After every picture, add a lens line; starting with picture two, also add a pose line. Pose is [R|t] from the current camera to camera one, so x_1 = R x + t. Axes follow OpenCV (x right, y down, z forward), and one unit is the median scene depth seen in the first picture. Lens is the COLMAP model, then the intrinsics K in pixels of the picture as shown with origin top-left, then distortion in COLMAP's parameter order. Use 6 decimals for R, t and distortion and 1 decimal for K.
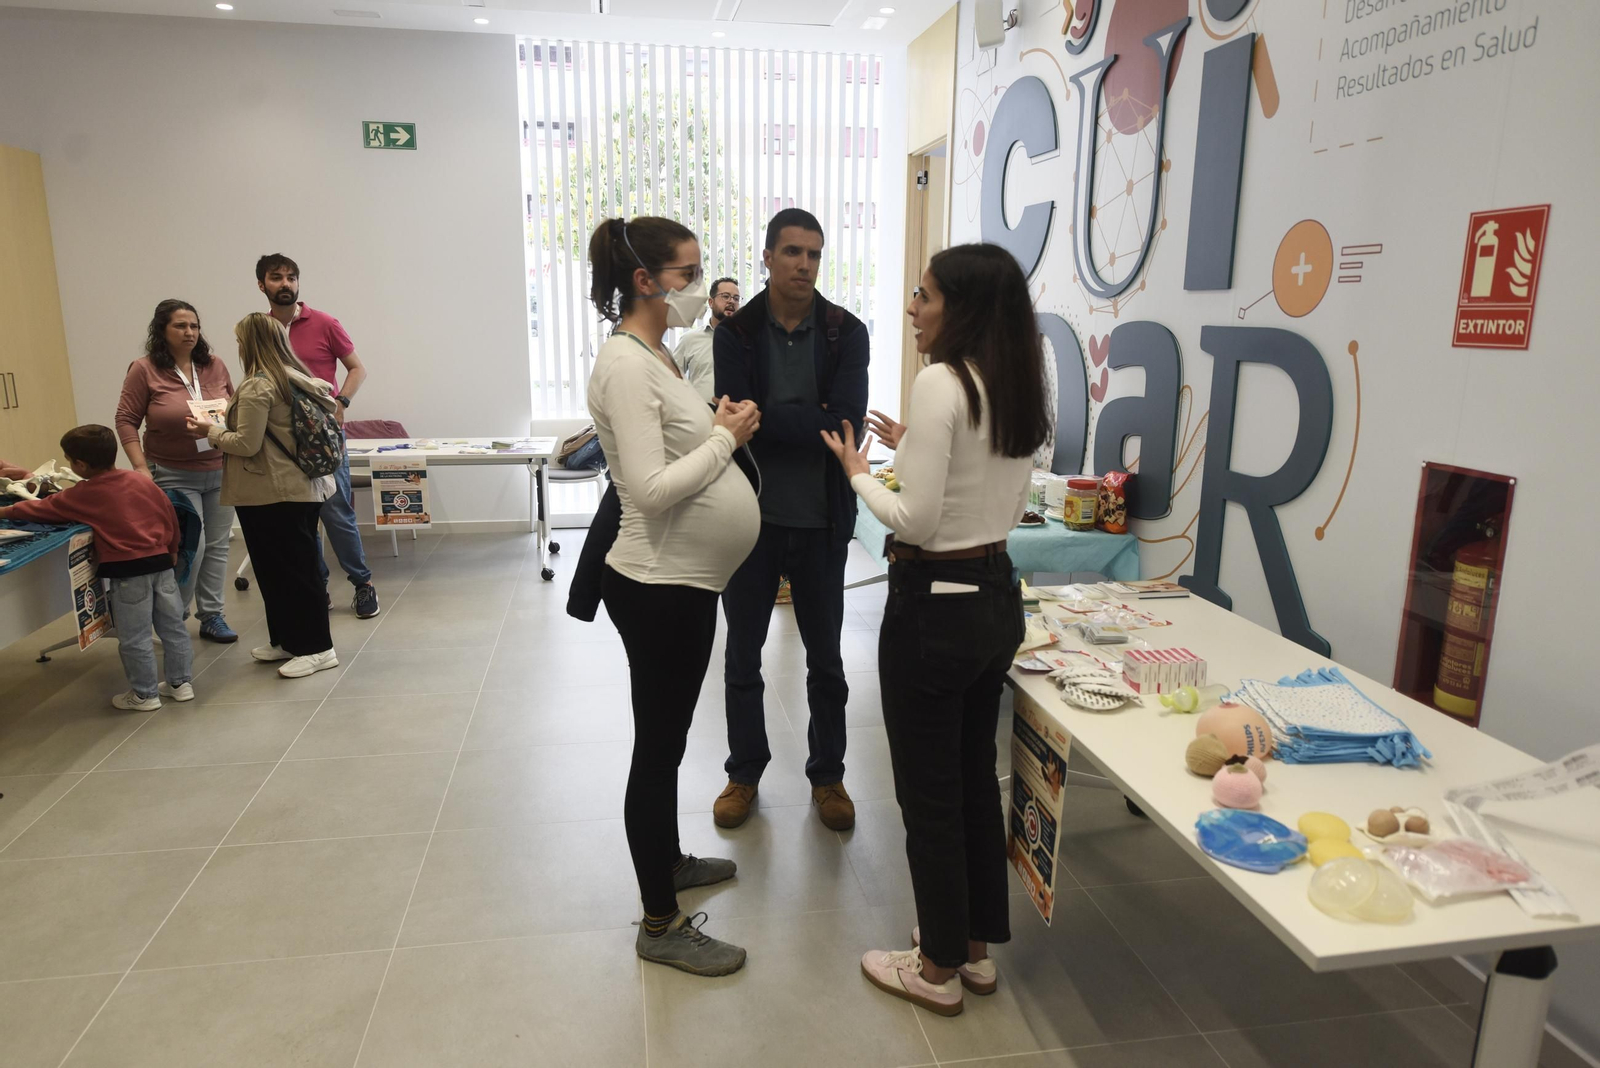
lens RADIAL K [[1052.6, 0, 803.8], [0, 1052.6, 534.3], [0, 0, 1]] dist [0.004392, -0.000171]
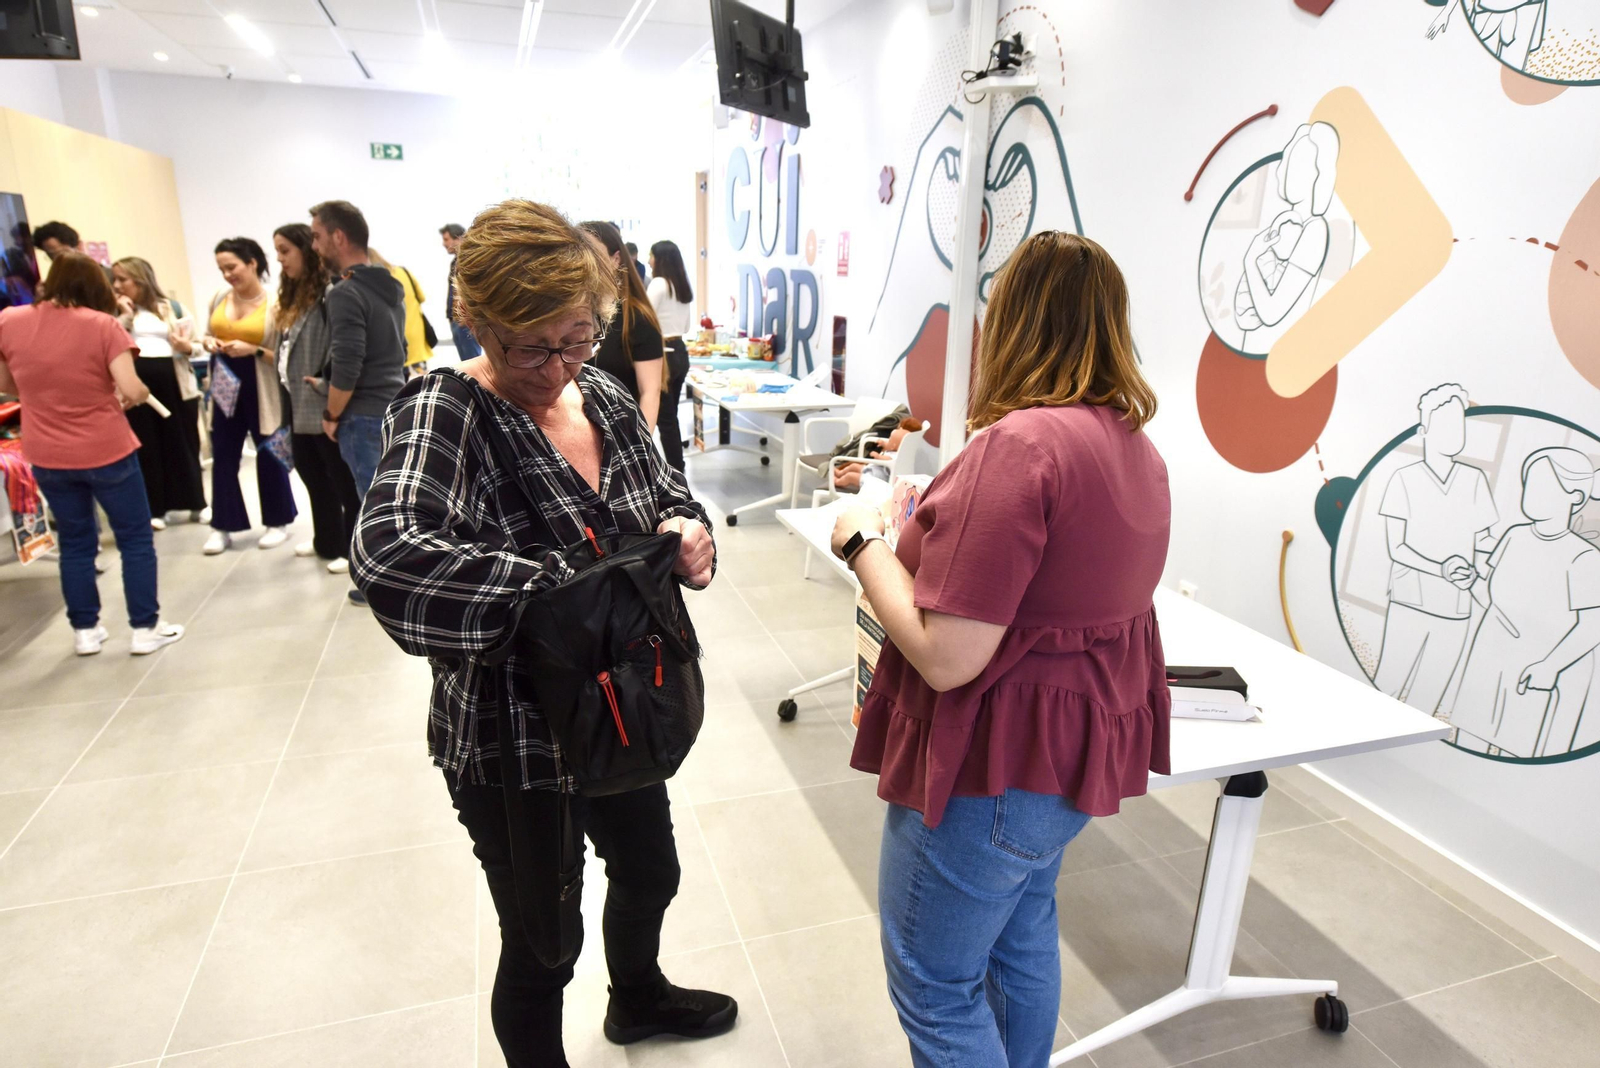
lens RADIAL K [[922.6, 0, 800.0], [0, 922.6, 534.0], [0, 0, 1]] dist [0.002912, -0.002076]
pose [[0.990394, -0.024902, 0.136015, 0.131960], [0.014431, 0.996893, 0.077438, 0.363031], [-0.137520, -0.074731, 0.987676, -1.699369]]
